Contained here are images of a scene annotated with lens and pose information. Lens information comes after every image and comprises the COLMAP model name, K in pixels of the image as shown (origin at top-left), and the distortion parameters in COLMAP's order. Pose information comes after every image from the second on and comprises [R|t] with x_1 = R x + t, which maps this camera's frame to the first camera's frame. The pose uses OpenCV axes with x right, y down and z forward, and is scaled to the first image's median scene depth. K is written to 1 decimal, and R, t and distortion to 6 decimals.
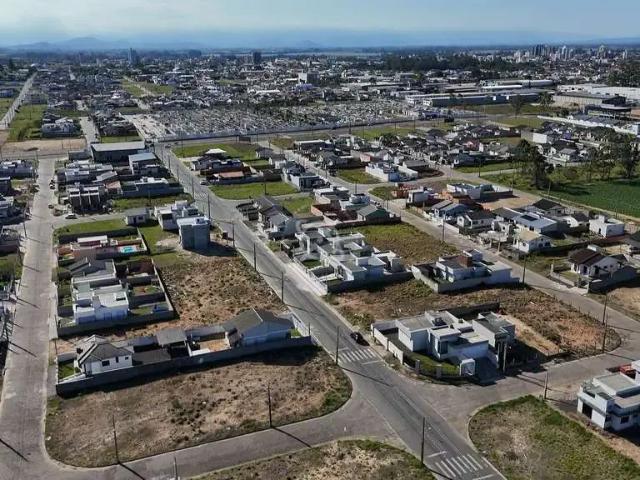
lens RADIAL K [[623.4, 0, 320.0], [0, 623.4, 240.0], [0, 0, 1]] dist [0.086545, -0.146244]
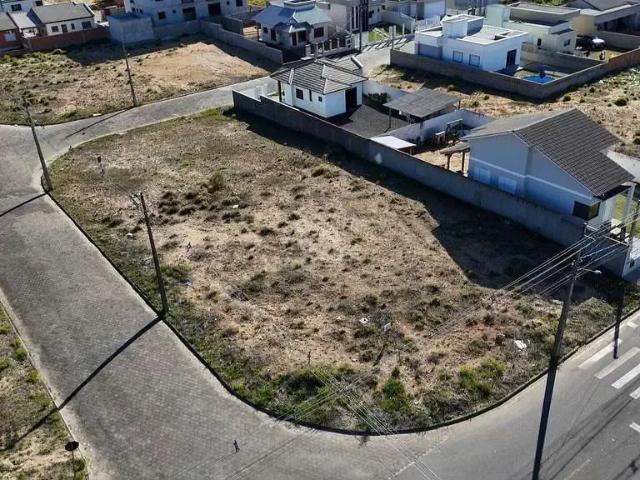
lens RADIAL K [[623.4, 0, 320.0], [0, 623.4, 240.0], [0, 0, 1]] dist [0.086545, -0.146244]
pose [[0.255399, 0.473761, -0.842806, 0.229704], [-0.237503, 0.875748, 0.420307, 0.070309], [0.937211, 0.092823, 0.336185, 0.887397]]
